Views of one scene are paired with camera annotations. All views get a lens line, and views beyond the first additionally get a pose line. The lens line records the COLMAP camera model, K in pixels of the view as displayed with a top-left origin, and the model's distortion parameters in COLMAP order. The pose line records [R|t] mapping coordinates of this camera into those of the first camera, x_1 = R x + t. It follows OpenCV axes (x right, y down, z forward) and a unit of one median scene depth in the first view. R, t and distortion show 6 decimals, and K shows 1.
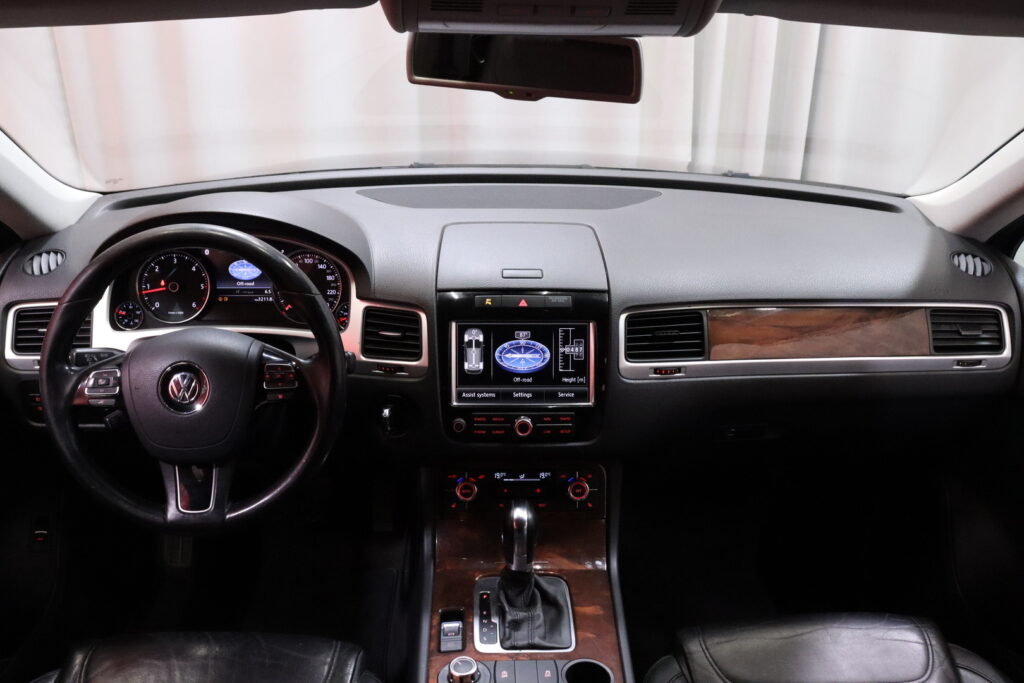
lens RADIAL K [[827.5, 0, 506.3], [0, 827.5, 346.3], [0, 0, 1]] dist [-0.169015, 0.130808]
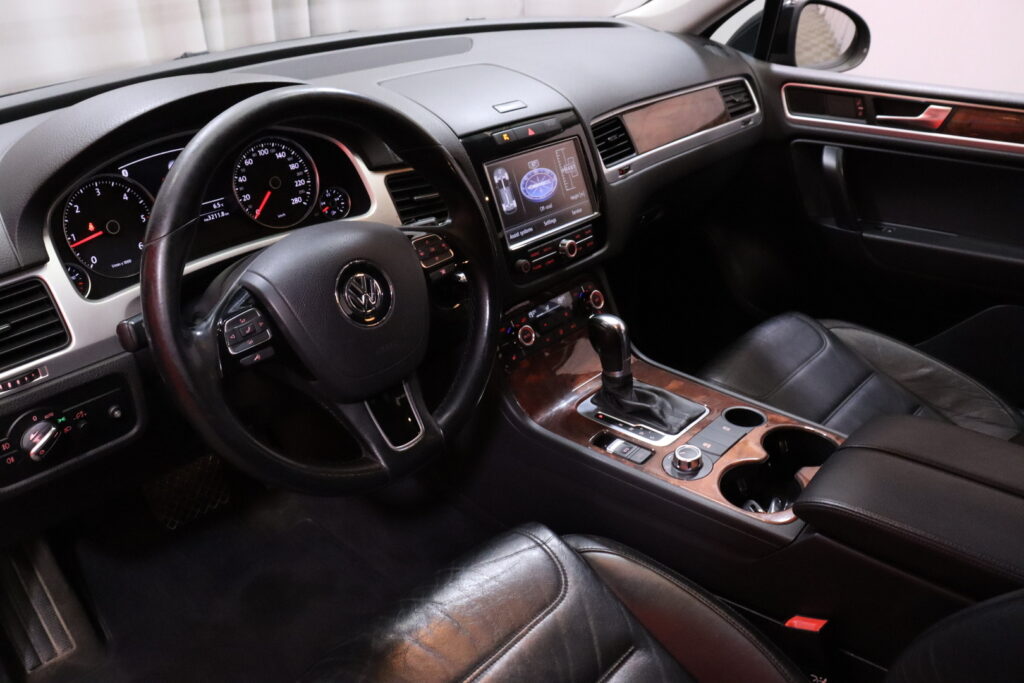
lens RADIAL K [[827.5, 0, 505.3], [0, 827.5, 333.8], [0, 0, 1]] dist [-0.169015, 0.130808]
pose [[0.699376, -0.343512, 0.626795, -0.697031], [0.297921, 0.937230, 0.181225, -0.011861], [-0.649704, 0.059991, 0.757816, 0.280254]]
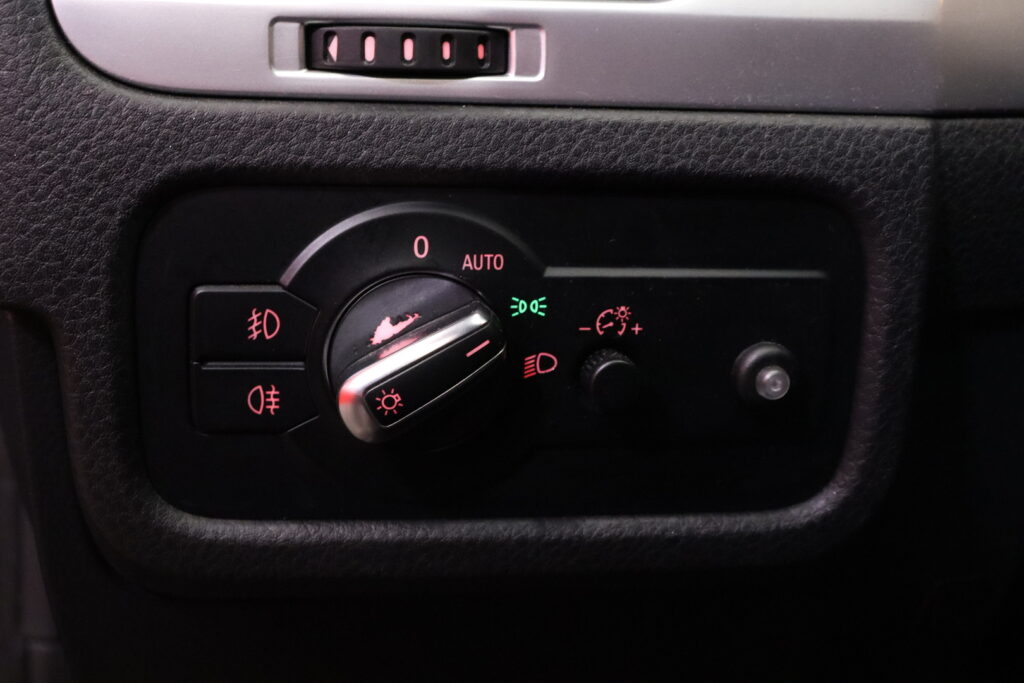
lens RADIAL K [[1478.3, 0, 513.8], [0, 1478.3, 340.2], [0, 0, 1]] dist [0.015924, 0.000000]
pose [[0.995788, 0.005692, 0.091511, -0.591257], [0.010339, 0.984734, -0.173760, 0.117424], [-0.091103, 0.173974, 0.980527, 0.775033]]
